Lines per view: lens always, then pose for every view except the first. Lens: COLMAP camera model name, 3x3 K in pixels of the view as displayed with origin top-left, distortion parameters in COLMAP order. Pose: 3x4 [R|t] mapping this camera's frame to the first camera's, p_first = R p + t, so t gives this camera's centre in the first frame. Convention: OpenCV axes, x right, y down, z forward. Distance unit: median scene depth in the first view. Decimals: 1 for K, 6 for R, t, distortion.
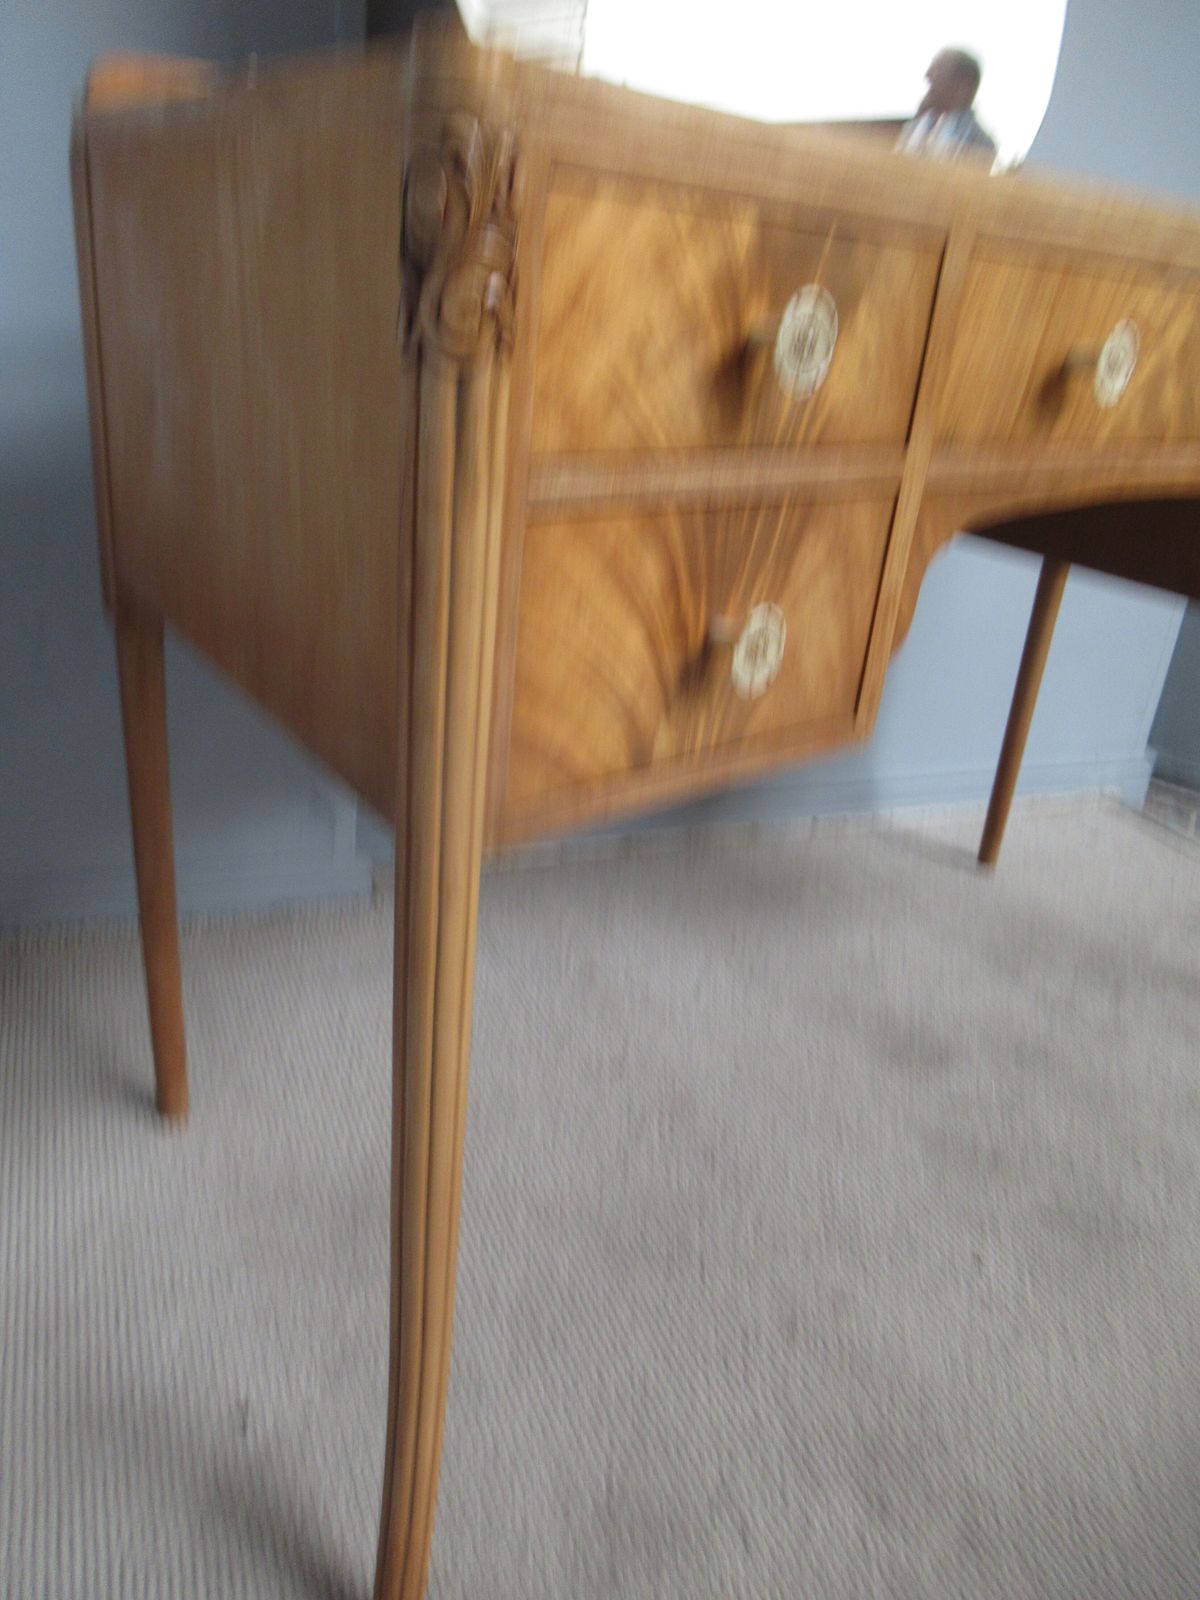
lens RADIAL K [[1190.4, 0, 600.0], [0, 1190.4, 800.0], [0, 0, 1]] dist [-0.008708, -0.004559]
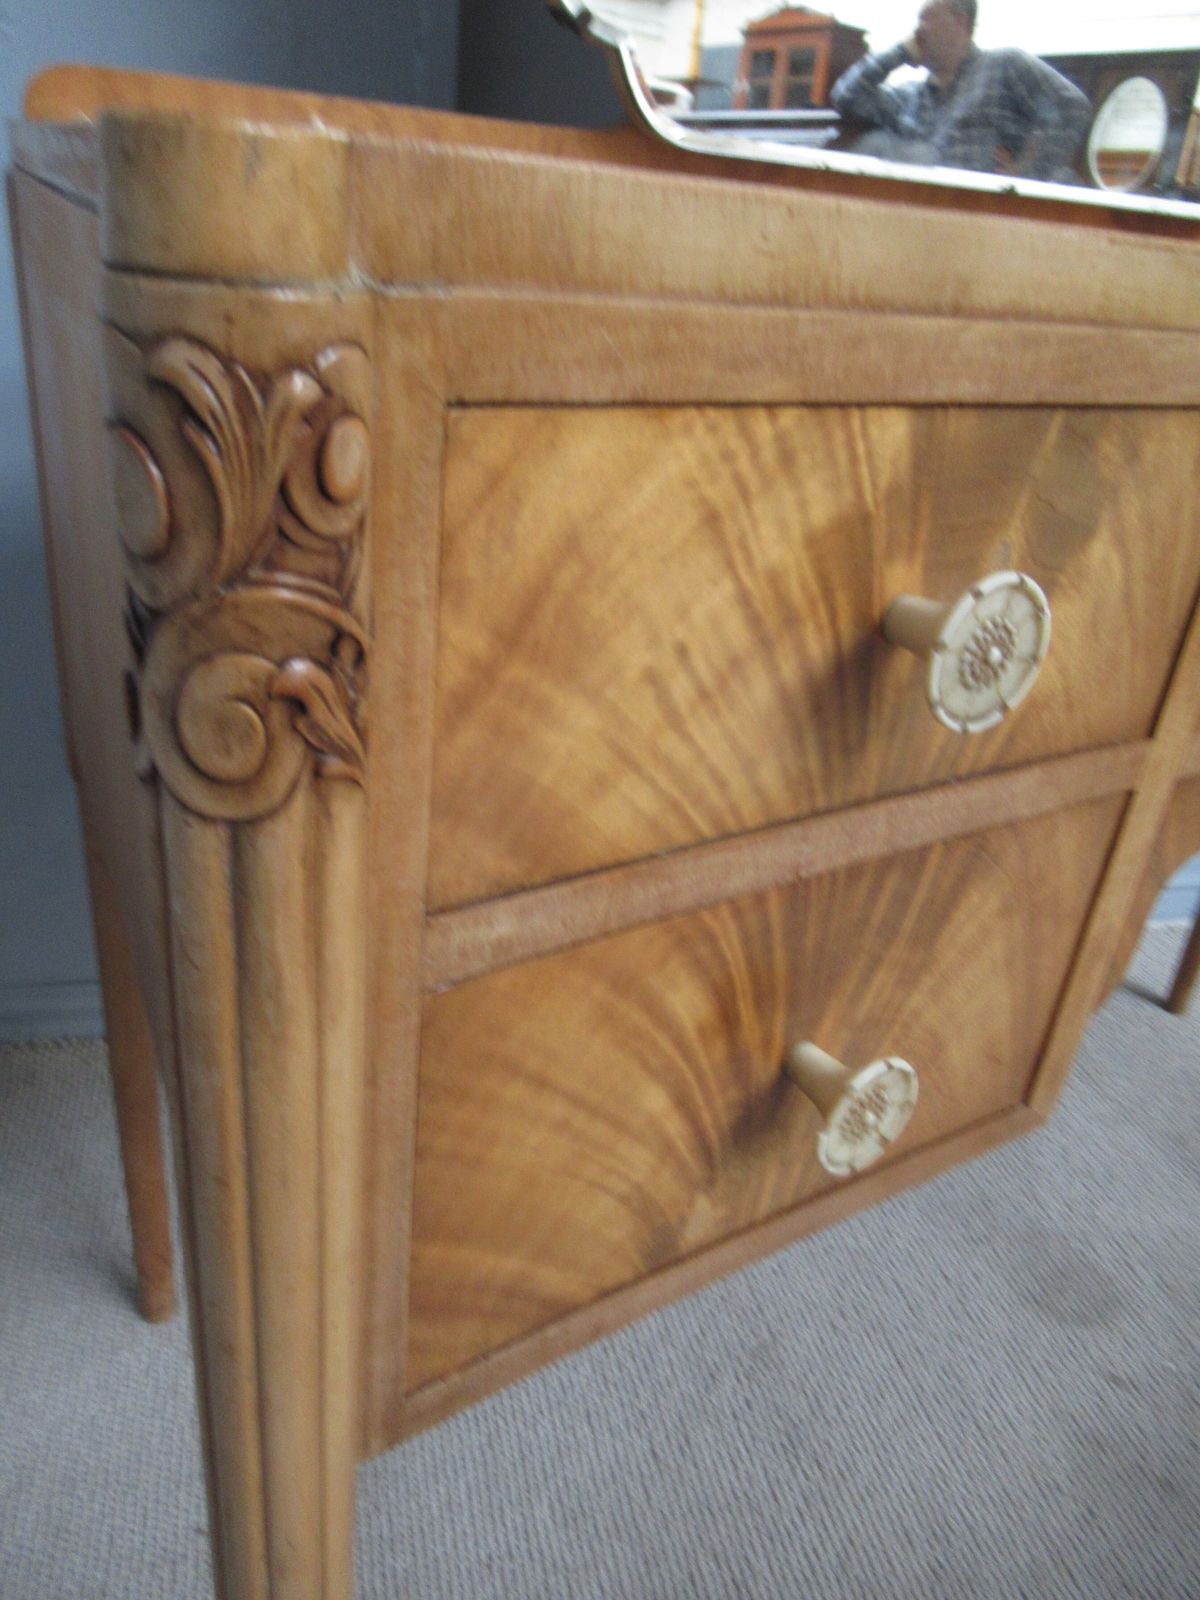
lens RADIAL K [[1194.4, 0, 596.6], [0, 1194.4, 799.3], [0, 0, 1]] dist [-0.006474, -0.006882]
pose [[0.988522, 0.074396, -0.131490, 0.066045], [-0.069565, 0.996736, 0.040964, -0.293798], [0.134109, -0.031347, 0.990471, 0.393993]]
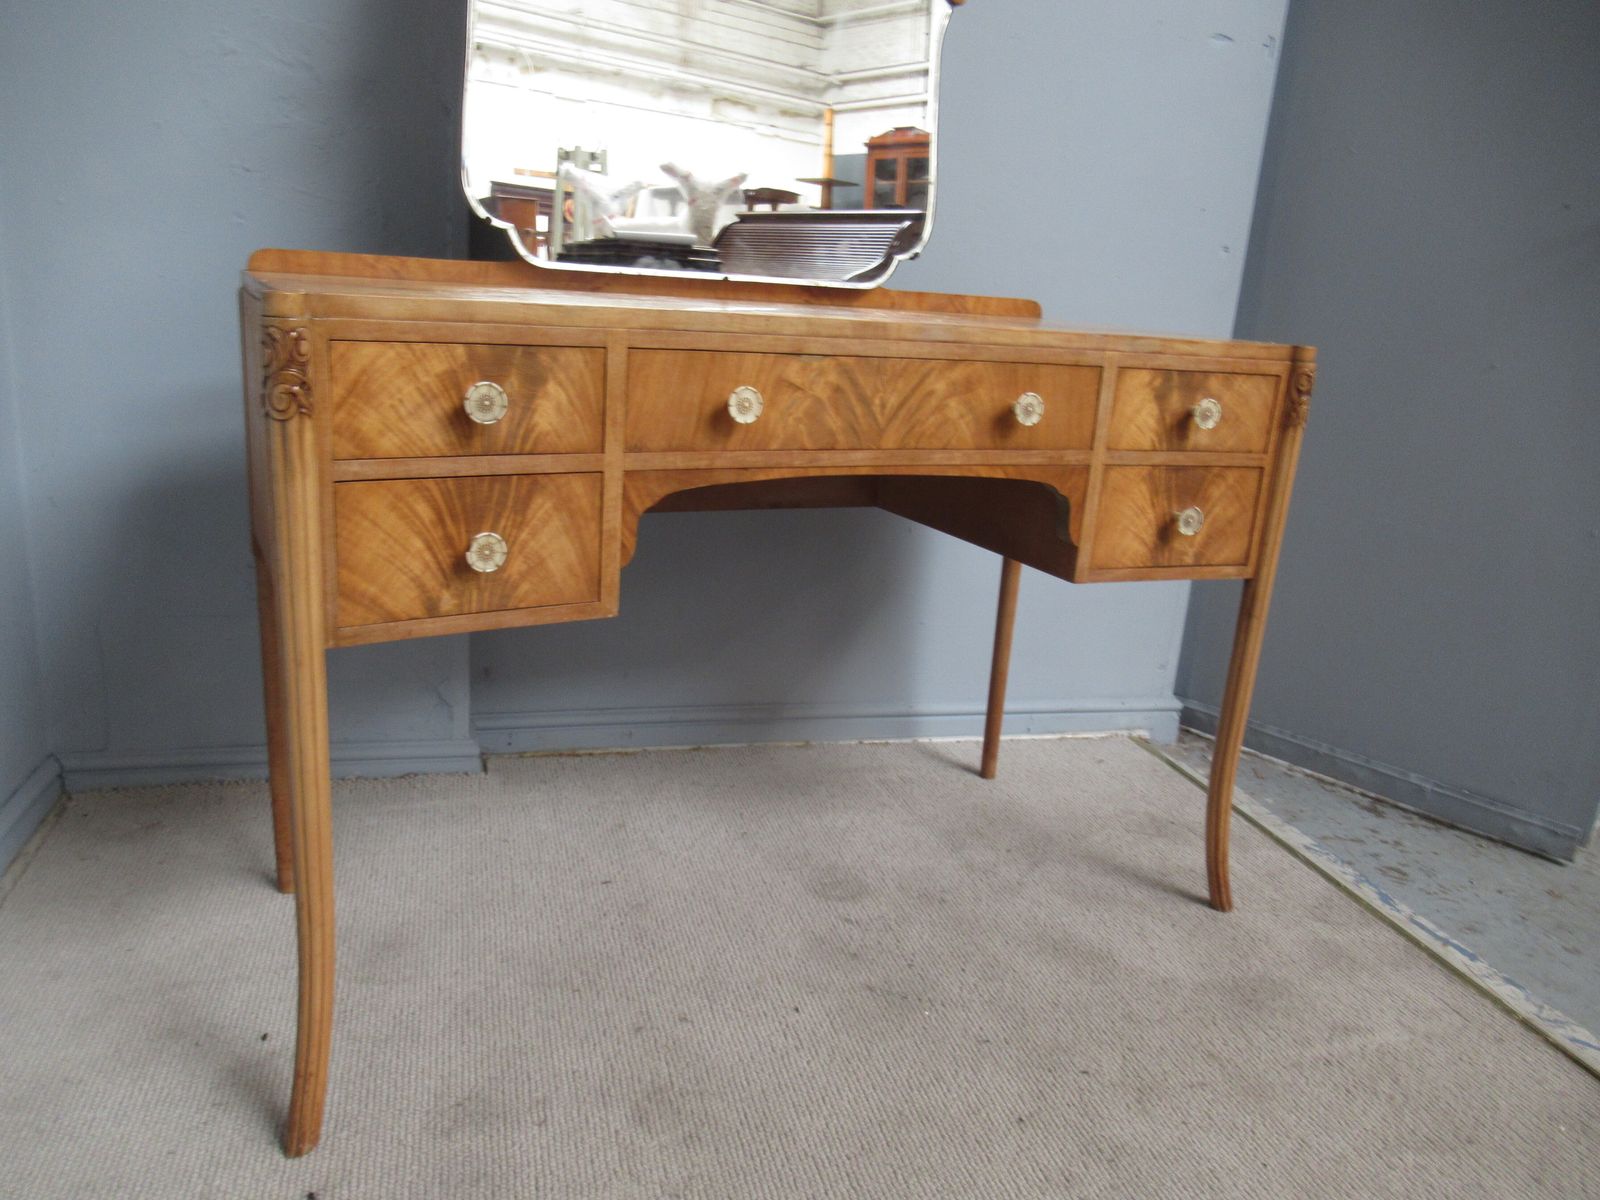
lens RADIAL K [[1190.4, 0, 799.5], [0, 1190.4, 606.2], [0, 0, 1]] dist [-0.008708, -0.004559]
pose [[0.990759, 0.012674, -0.135043, 0.895379], [-0.033742, 0.987356, -0.154889, 0.242930], [0.131372, 0.158014, 0.978659, -0.819730]]
